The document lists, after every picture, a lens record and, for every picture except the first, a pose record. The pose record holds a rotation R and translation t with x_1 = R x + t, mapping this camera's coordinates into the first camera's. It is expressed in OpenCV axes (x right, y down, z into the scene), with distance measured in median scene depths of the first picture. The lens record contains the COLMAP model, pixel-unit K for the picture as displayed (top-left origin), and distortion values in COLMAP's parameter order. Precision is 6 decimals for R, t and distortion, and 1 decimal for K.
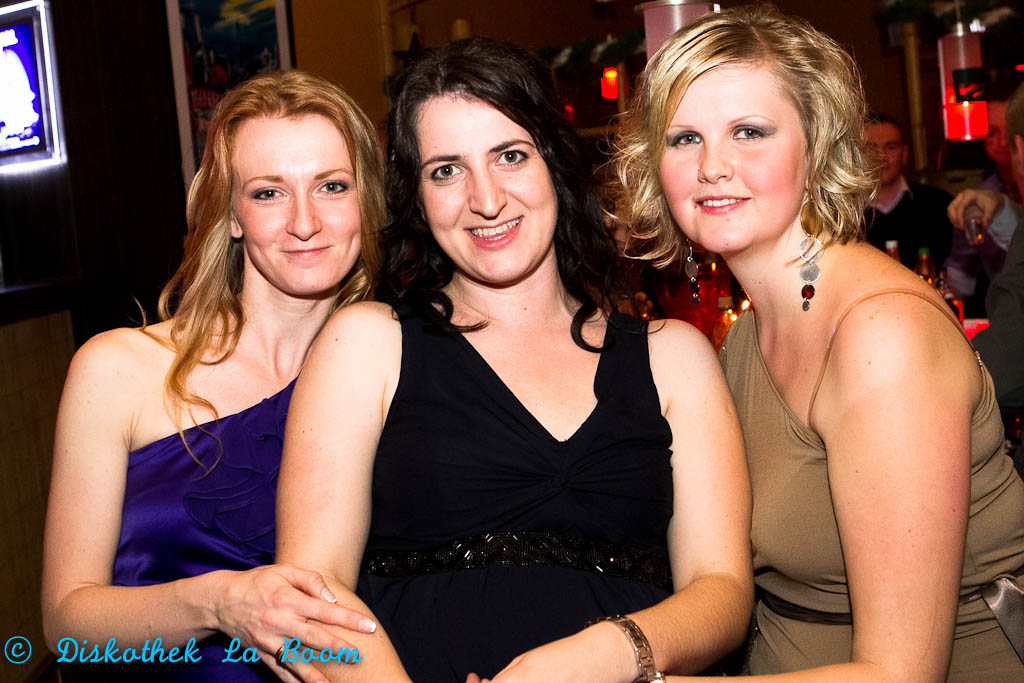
lens RADIAL K [[1428.4, 0, 511.7], [0, 1428.4, 340.4], [0, 0, 1]] dist [-0.001740, 0.000000]
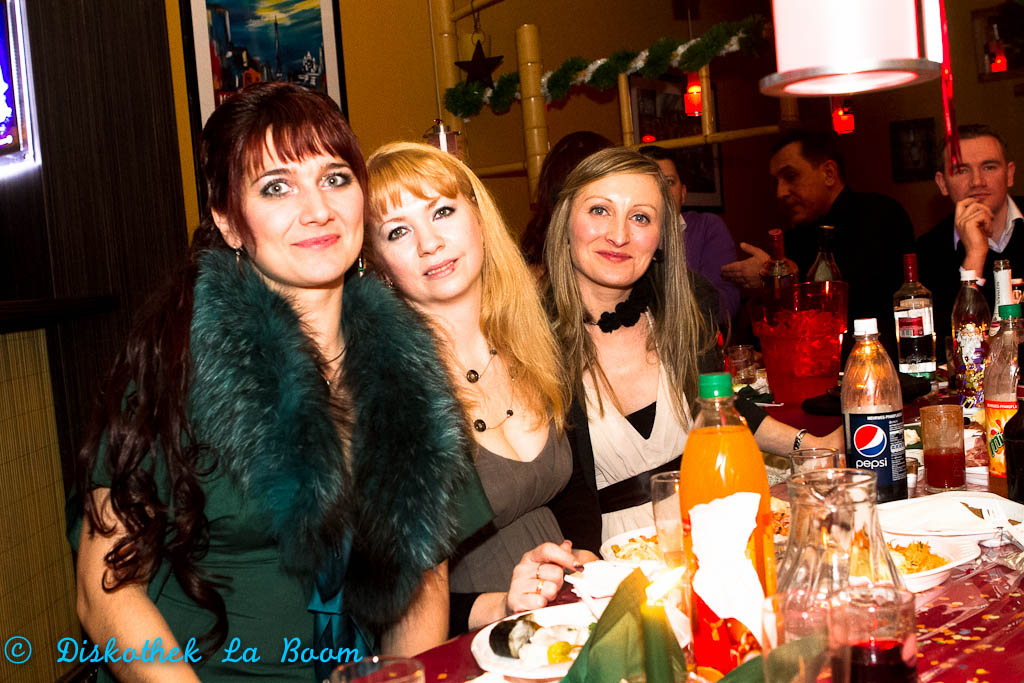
lens RADIAL K [[1287.2, 0, 512.5], [0, 1287.2, 342.3], [0, 0, 1]] dist [0.011784, 0.000000]
pose [[0.997277, 0.009460, -0.073132, 0.017755], [-0.011234, 0.999652, -0.023884, -0.003332], [0.072881, 0.024641, 0.997036, 0.202841]]
